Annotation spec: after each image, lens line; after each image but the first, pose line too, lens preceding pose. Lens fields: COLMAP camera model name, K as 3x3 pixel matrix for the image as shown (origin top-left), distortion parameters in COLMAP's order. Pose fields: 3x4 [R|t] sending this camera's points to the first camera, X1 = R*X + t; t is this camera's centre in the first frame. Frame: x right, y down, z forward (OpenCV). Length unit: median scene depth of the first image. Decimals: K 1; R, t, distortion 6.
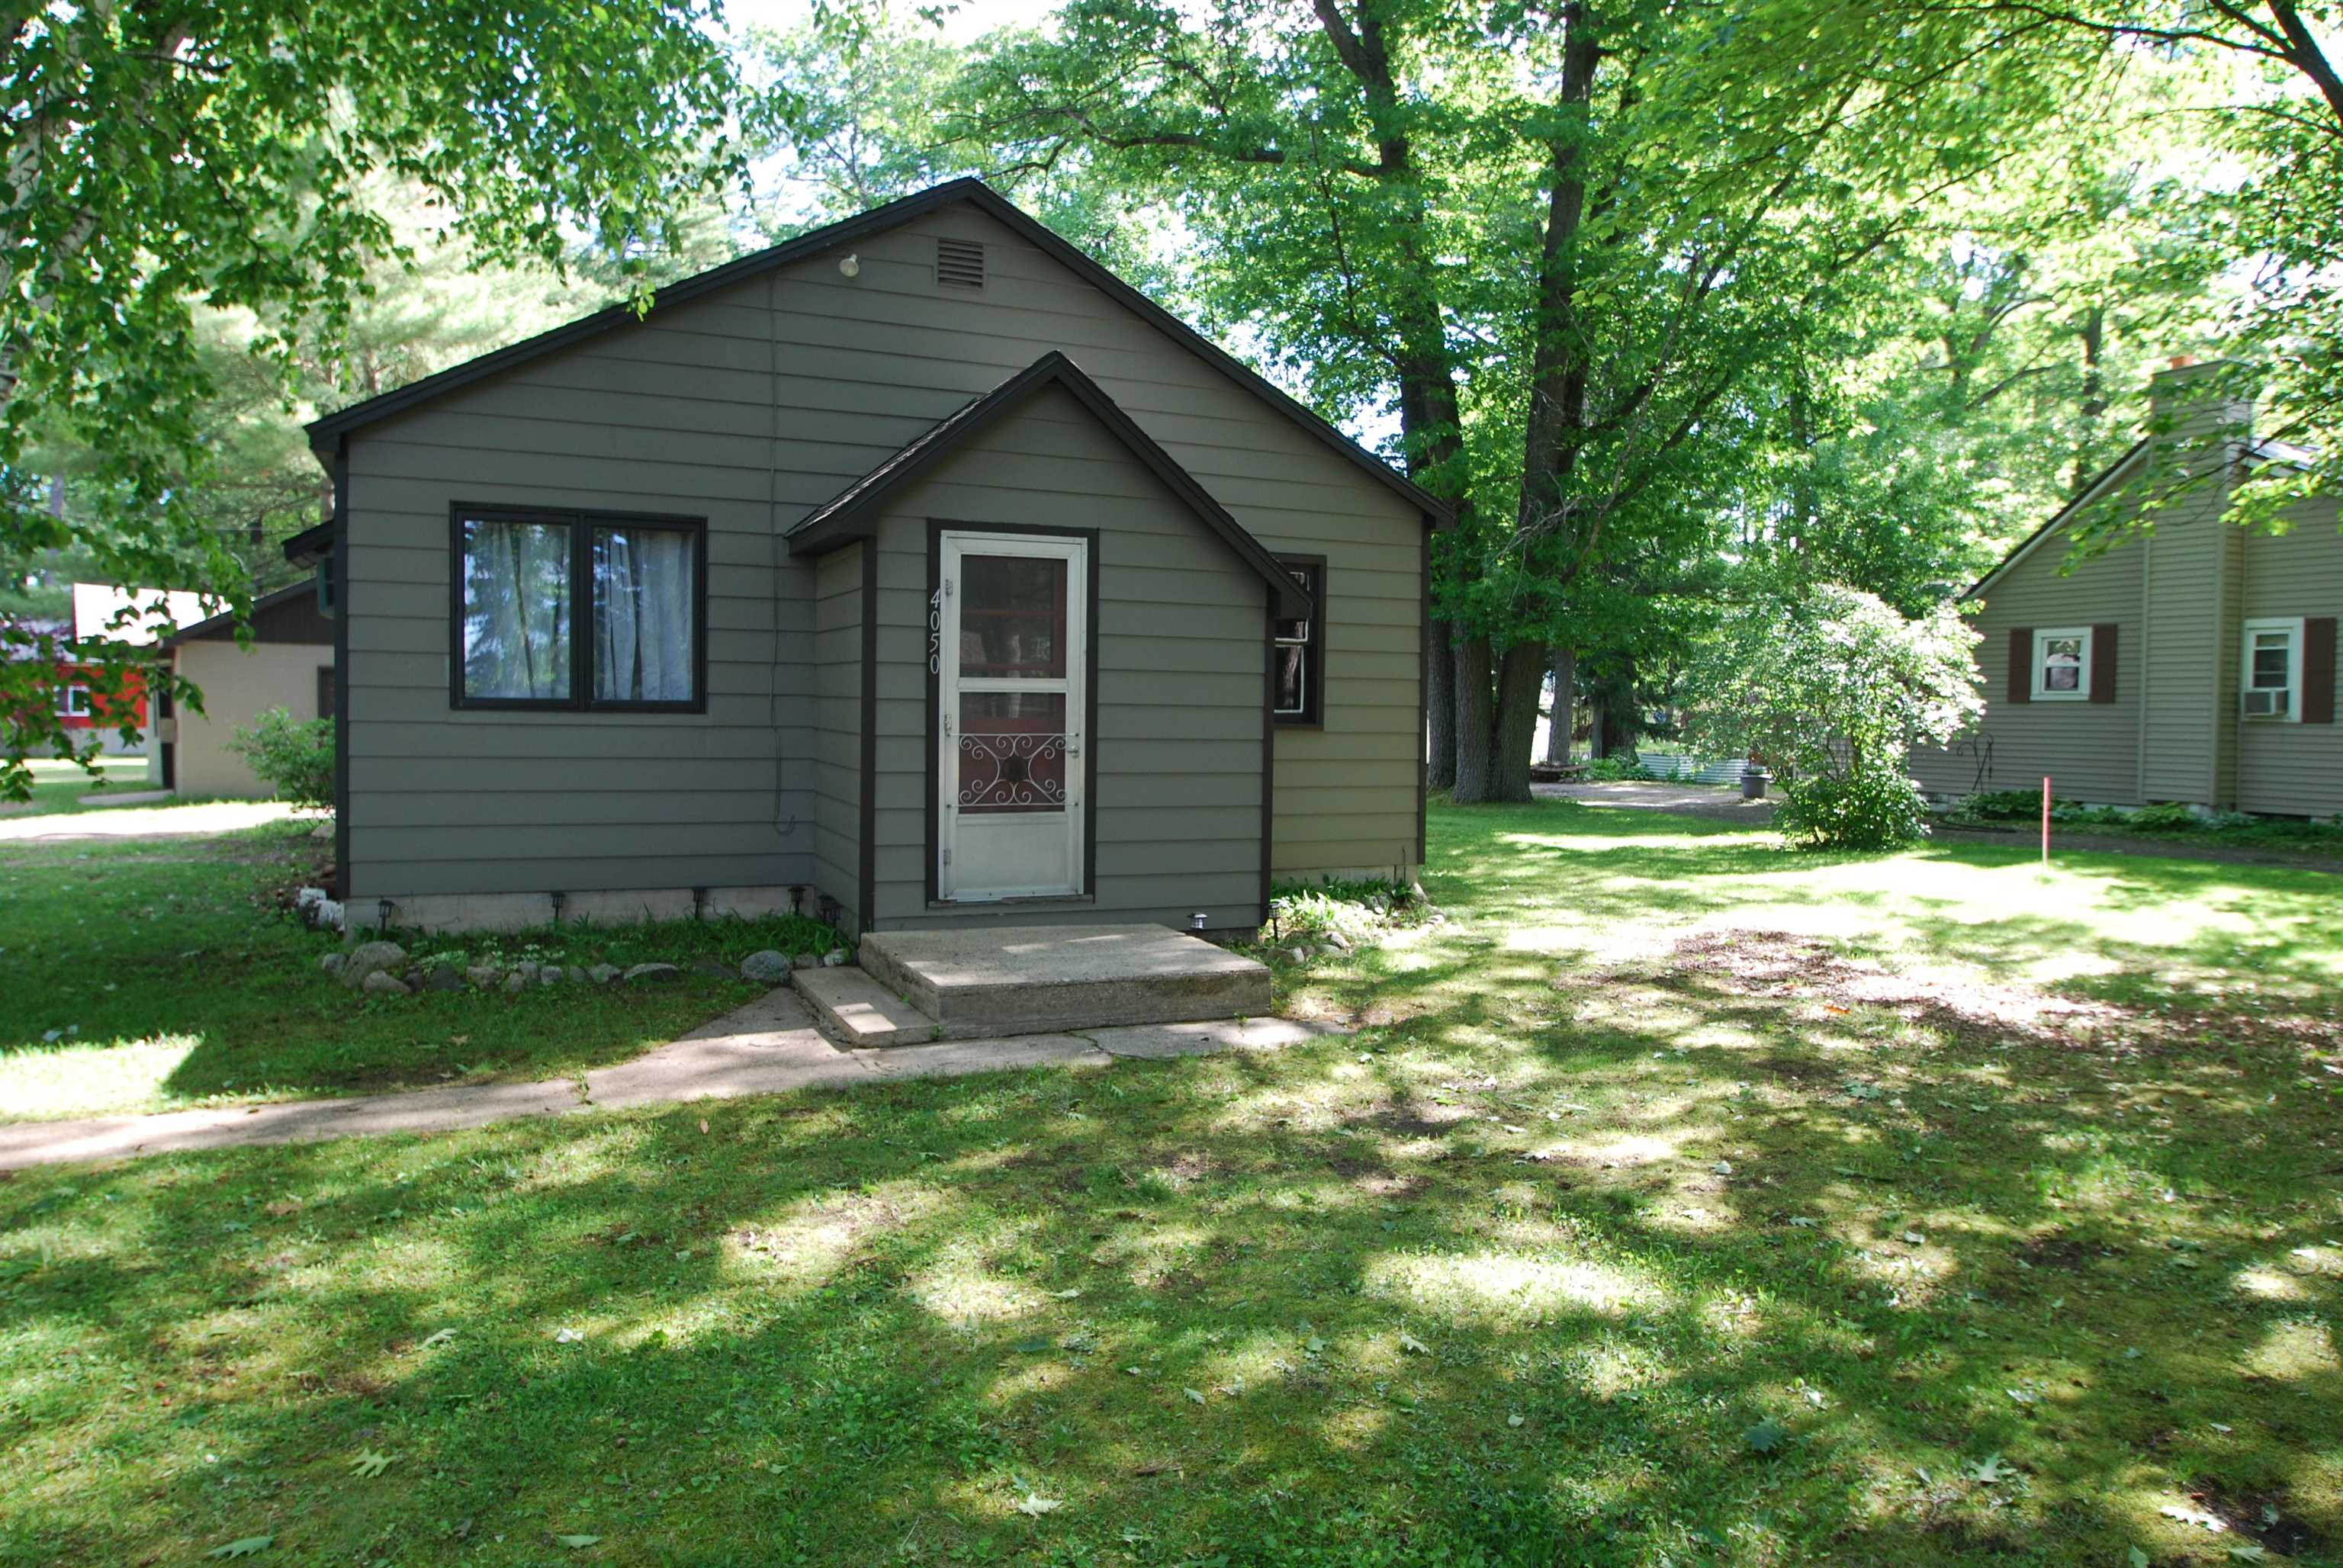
lens RADIAL K [[1567.3, 0, 1171.5], [0, 1567.3, 784.0], [0, 0, 1]] dist [-0.032867, -0.000437]
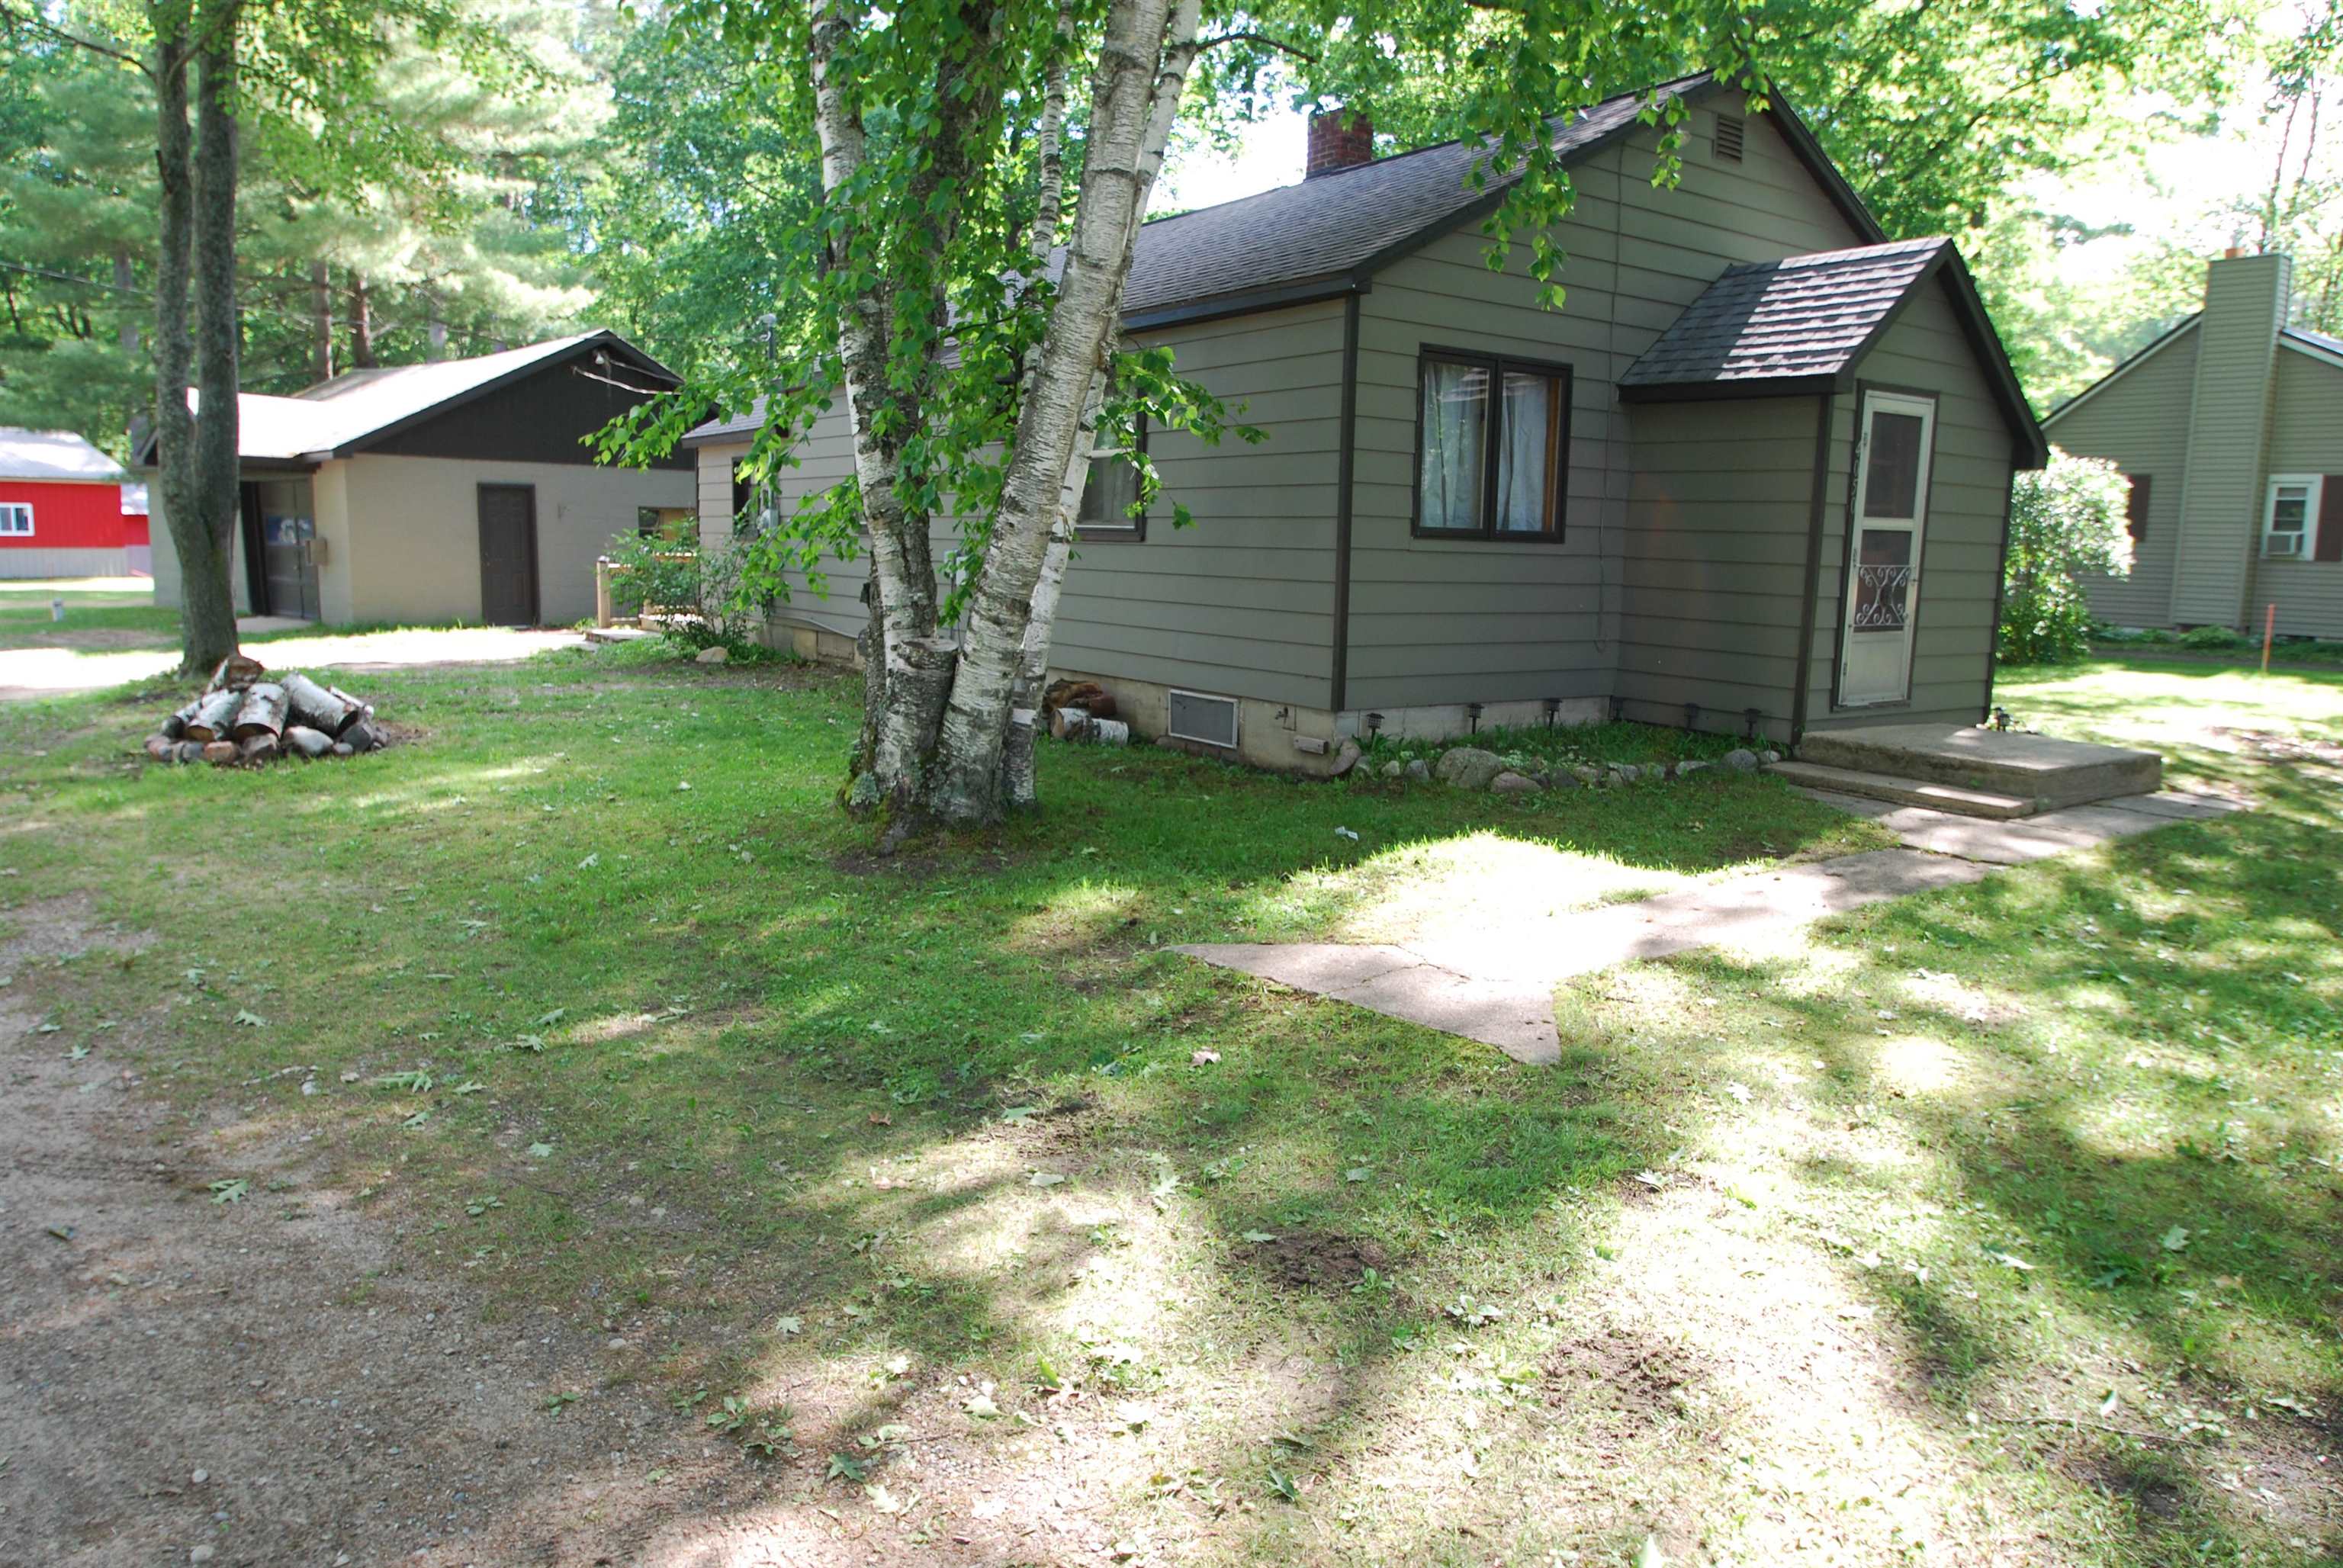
lens RADIAL K [[1567.3, 0, 1171.5], [0, 1567.3, 784.0], [0, 0, 1]] dist [-0.032867, -0.000437]
pose [[0.978639, -0.023248, 0.204266, -0.807763], [0.000473, 0.993838, 0.110843, 0.001910], [-0.205584, -0.108379, 0.972620, -0.052118]]
